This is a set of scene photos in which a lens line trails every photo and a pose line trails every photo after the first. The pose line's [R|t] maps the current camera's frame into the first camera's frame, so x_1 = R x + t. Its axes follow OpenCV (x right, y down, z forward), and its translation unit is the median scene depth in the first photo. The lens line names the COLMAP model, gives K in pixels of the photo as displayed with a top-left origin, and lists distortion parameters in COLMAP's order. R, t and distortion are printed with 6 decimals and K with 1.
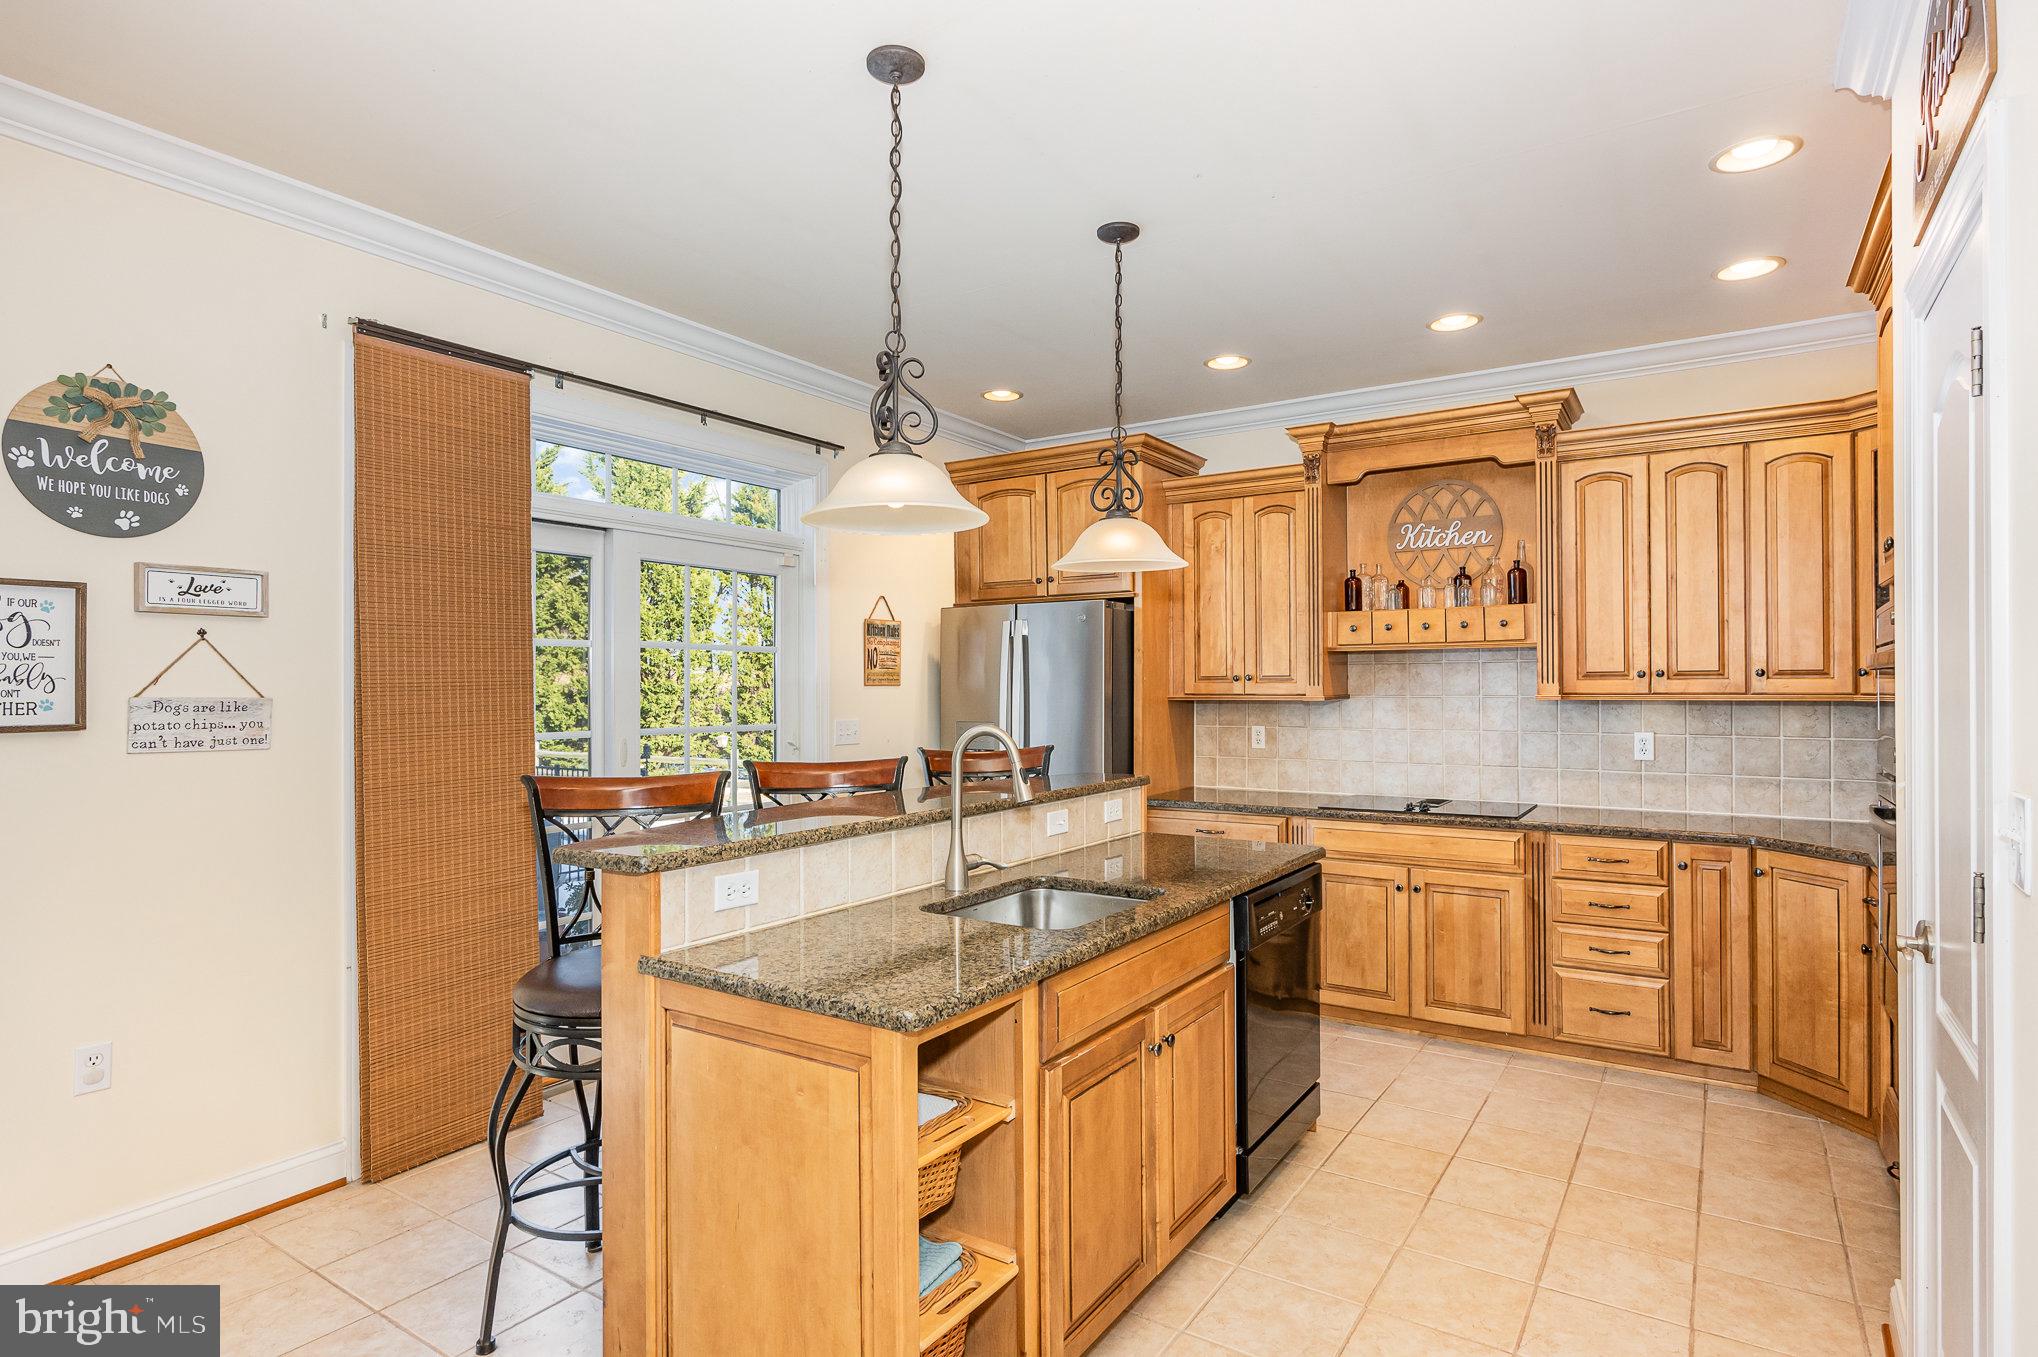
lens RADIAL K [[1074.6, 0, 1019.0], [0, 1074.6, 678.5], [0, 0, 1]] dist [-0.003518, 0.000295]
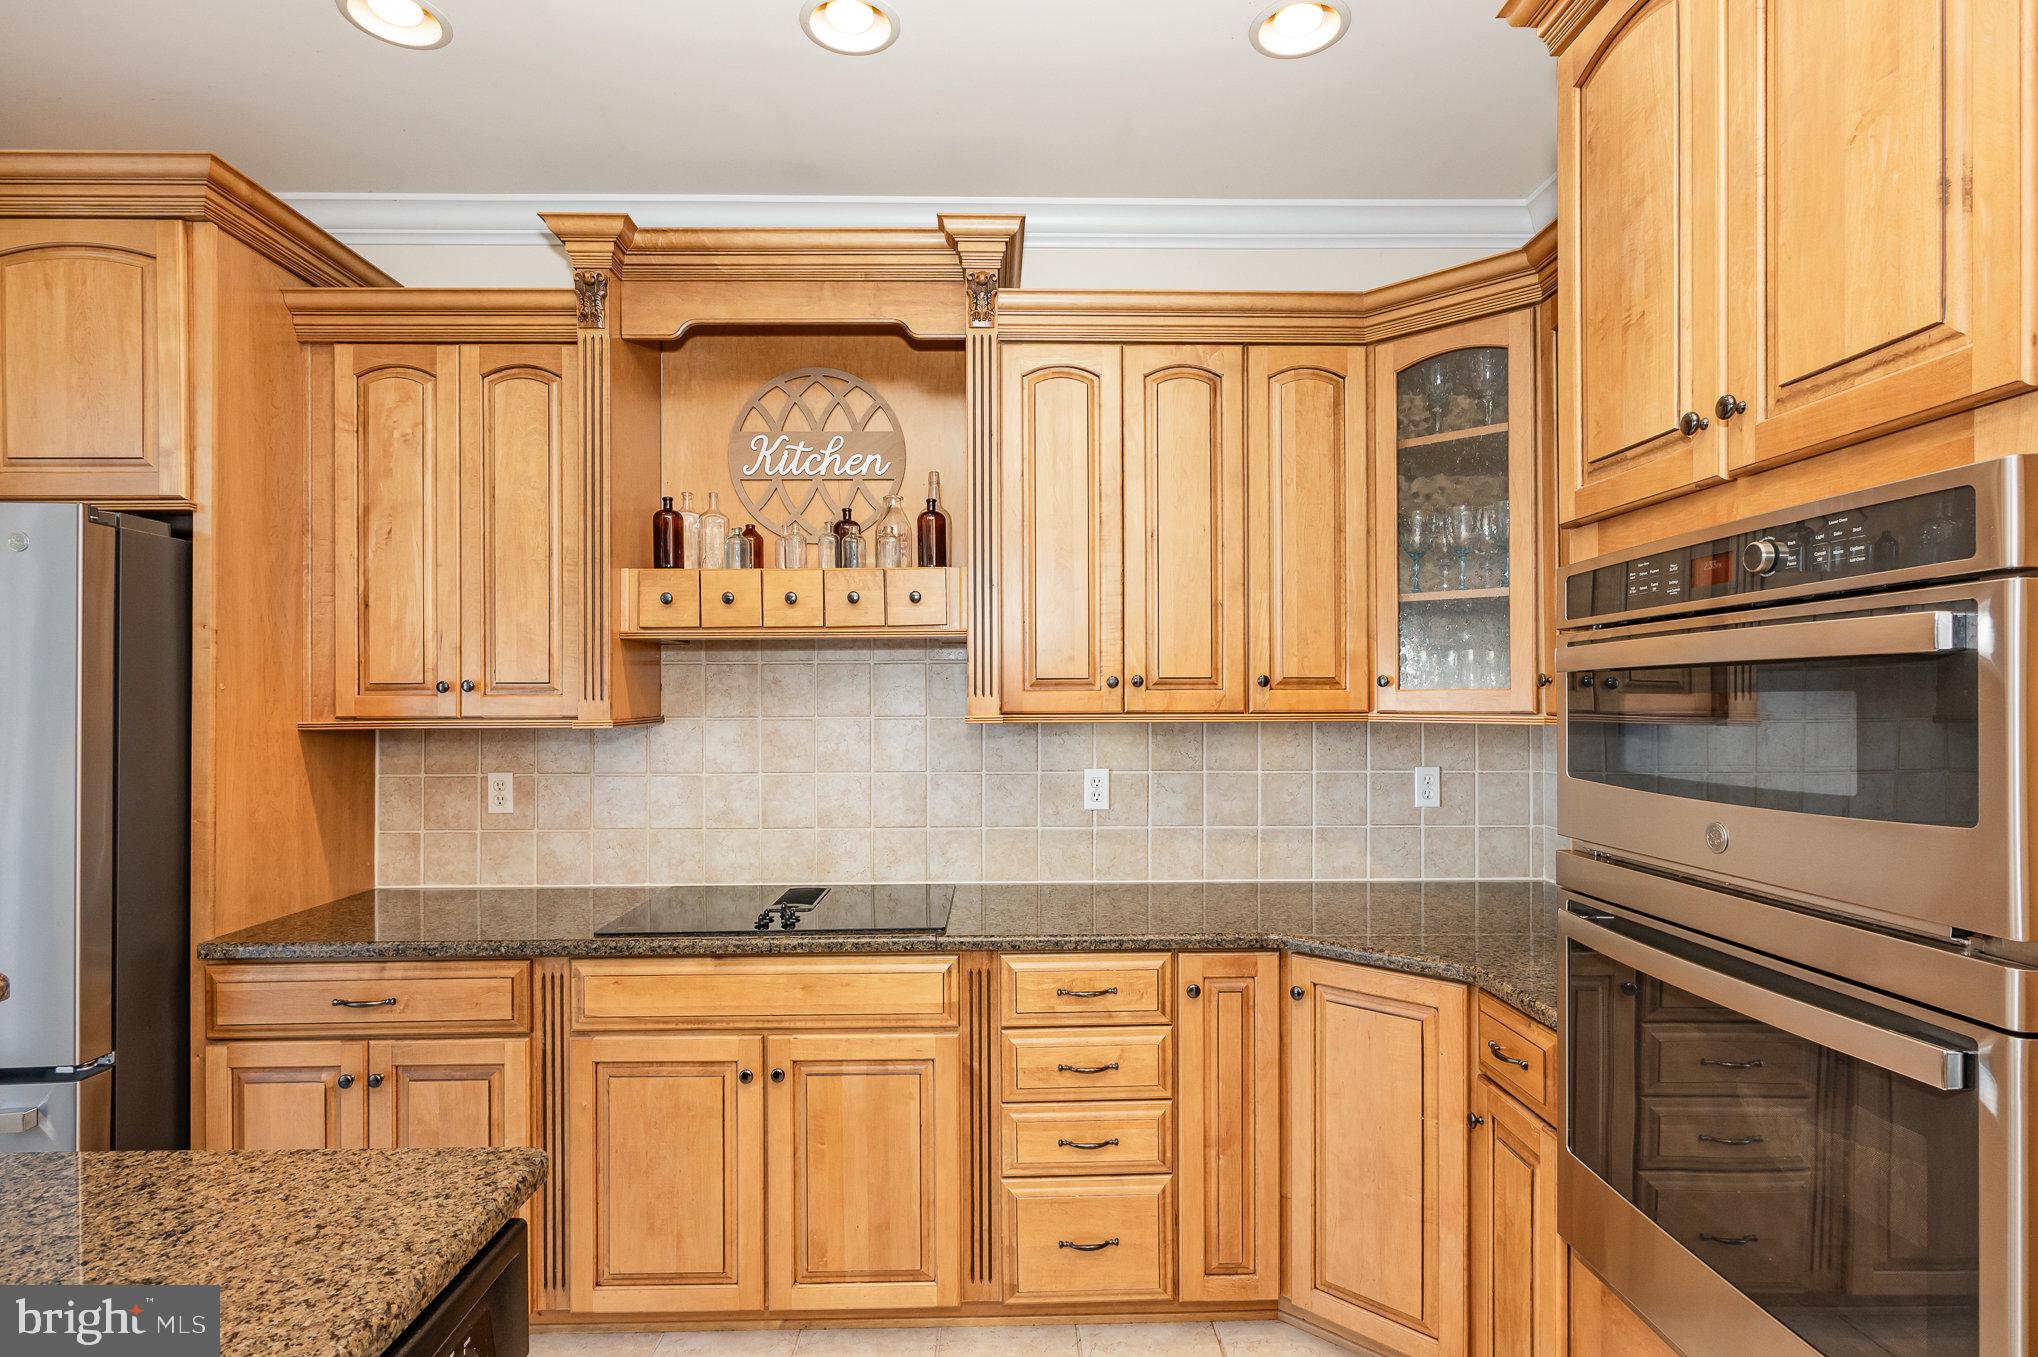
lens RADIAL K [[1039.0, 0, 1022.3], [0, 1039.0, 696.0], [0, 0, 1]] dist [-0.002649, 0.000302]
pose [[0.824175, 0.001903, 0.566331, 0.169010], [-0.002761, 0.999996, 0.000657, 0.003535], [-0.566328, -0.002105, 0.824177, 0.481790]]
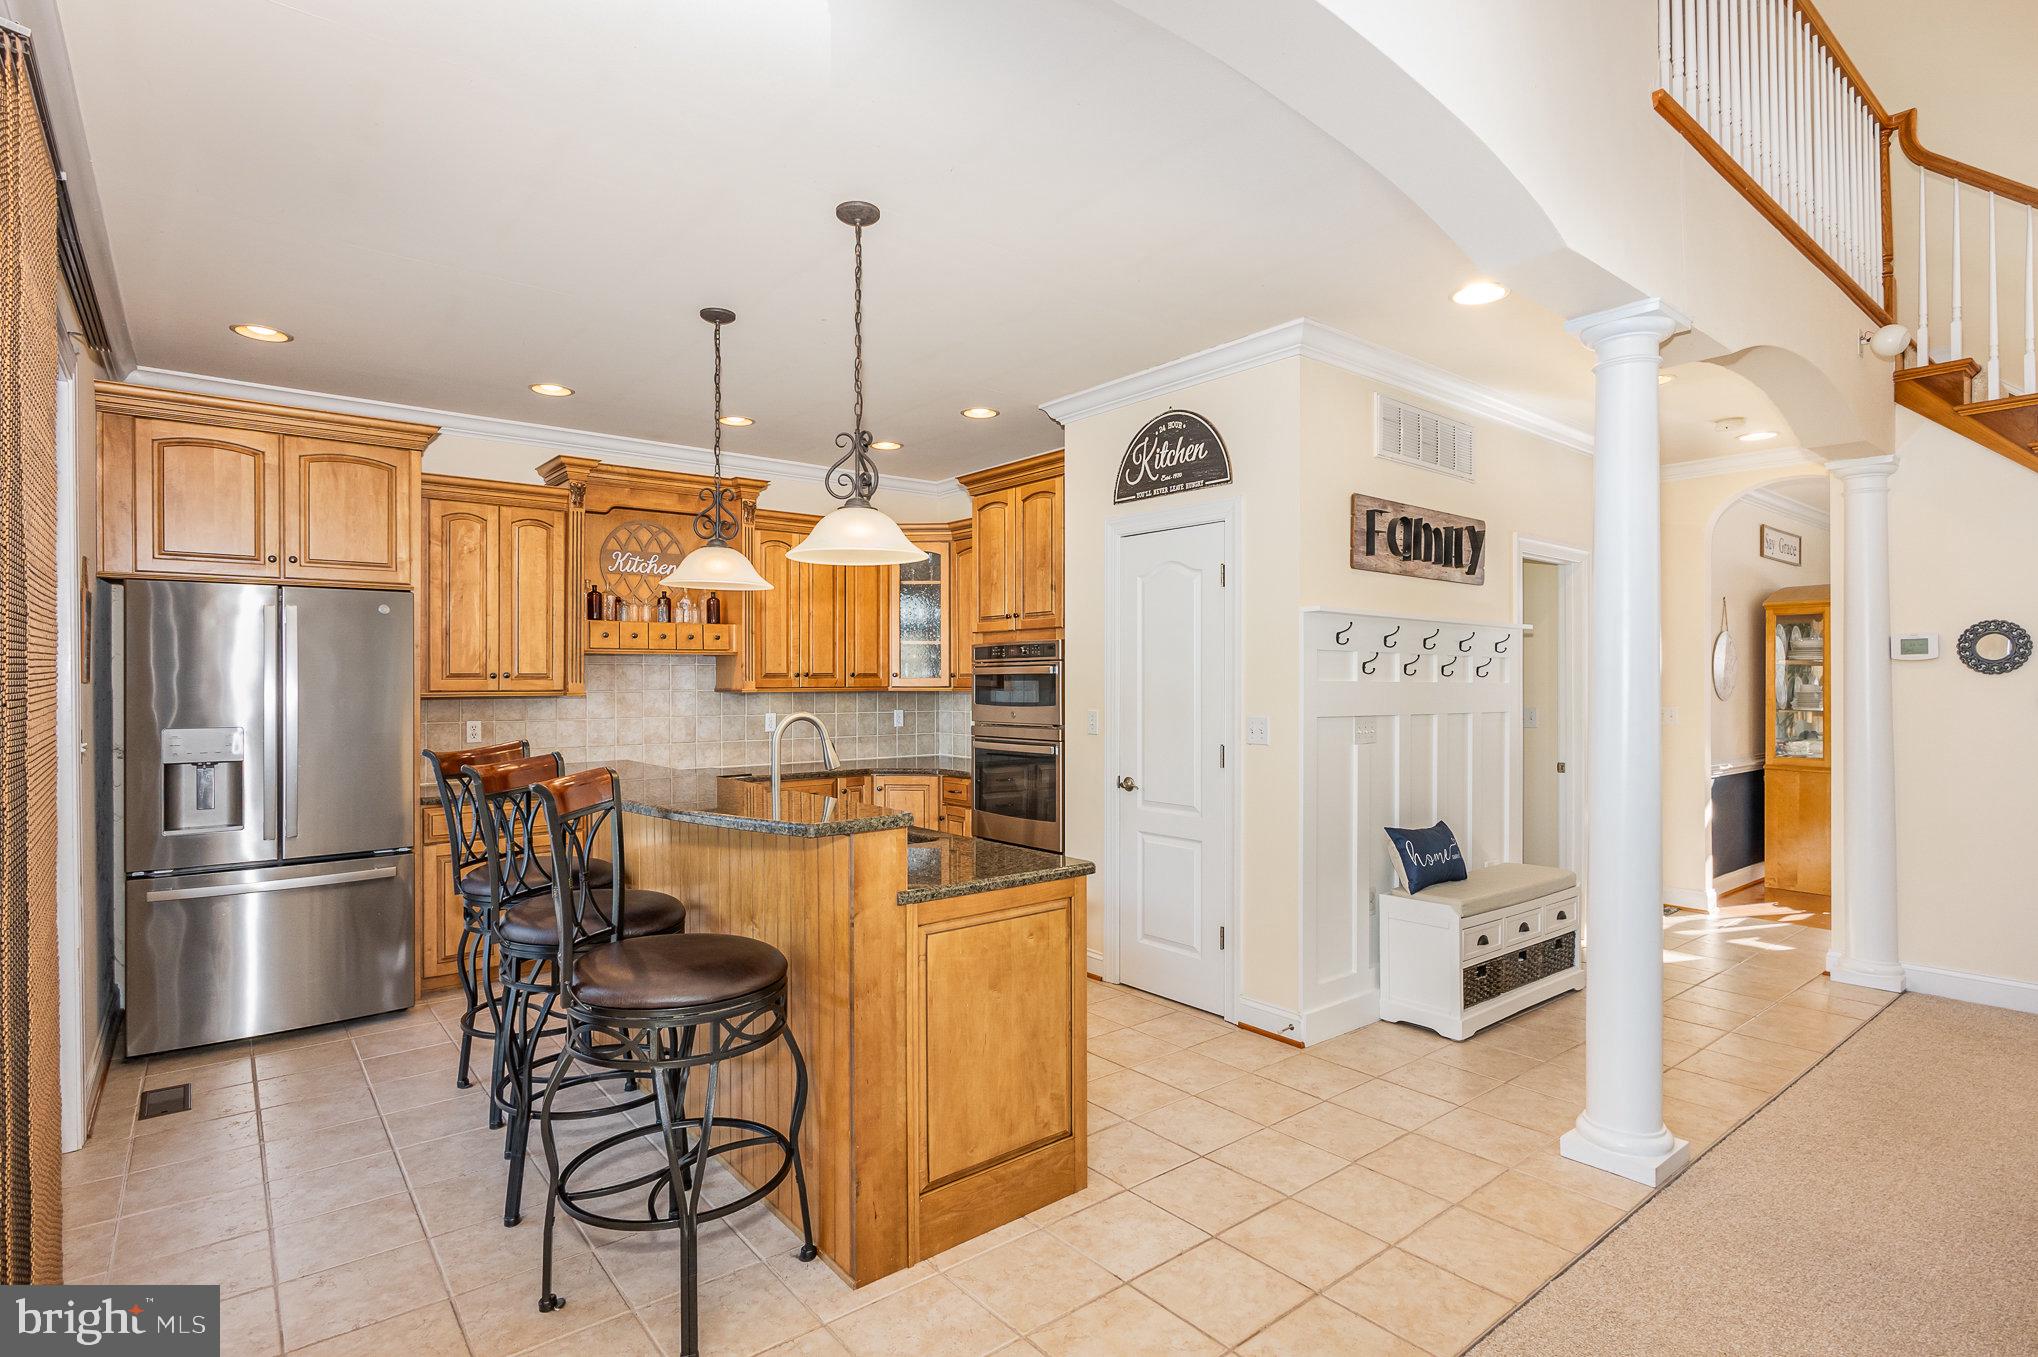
lens RADIAL K [[1019.0, 0, 1019.0], [0, 1019.0, 678.5], [0, 0, 1]] dist [0.000638, 0.000240]
pose [[0.303359, 0.003459, 0.952870, -0.680289], [-0.005171, 0.999985, -0.001984, 0.002246], [-0.952862, -0.004325, 0.303372, 0.230298]]
